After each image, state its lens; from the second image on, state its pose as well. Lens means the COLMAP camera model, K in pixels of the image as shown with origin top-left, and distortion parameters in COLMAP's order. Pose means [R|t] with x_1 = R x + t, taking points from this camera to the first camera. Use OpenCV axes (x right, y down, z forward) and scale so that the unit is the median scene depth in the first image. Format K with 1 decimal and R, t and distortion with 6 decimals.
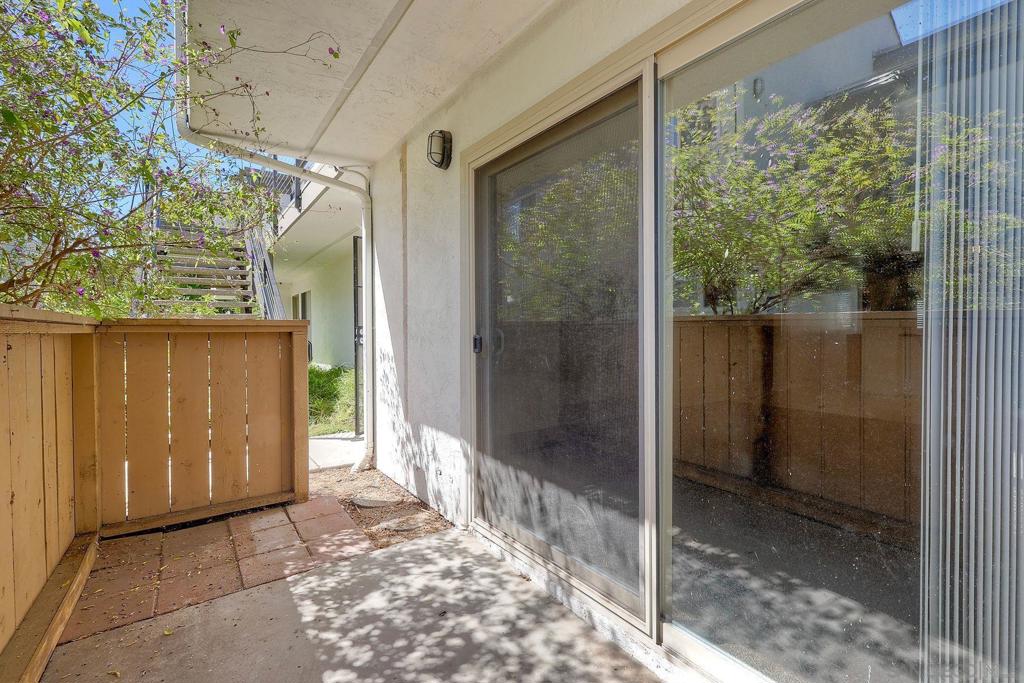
lens RADIAL K [[454.5, 0, 514.3], [0, 454.5, 339.1], [0, 0, 1]] dist [0.002191, 0.000109]
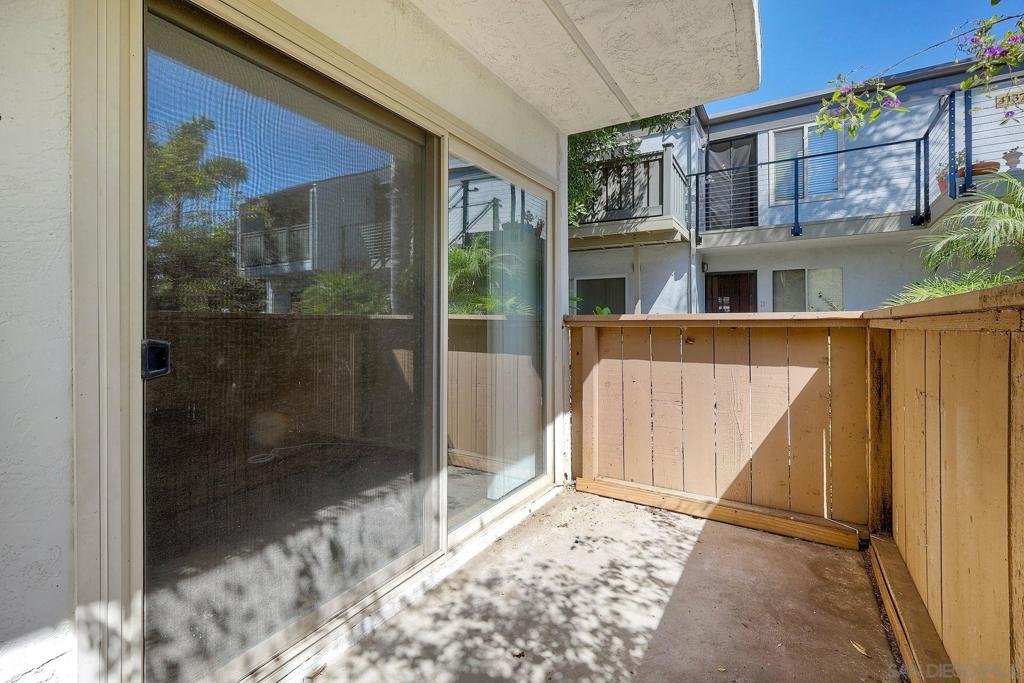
lens RADIAL K [[454.5, 0, 514.3], [0, 454.5, 339.1], [0, 0, 1]] dist [0.002191, 0.000109]
pose [[-0.405742, -0.014750, 0.913869, -0.839926], [0.027762, 0.999210, 0.028453, -0.011631], [-0.913566, 0.036915, -0.405012, 1.111893]]
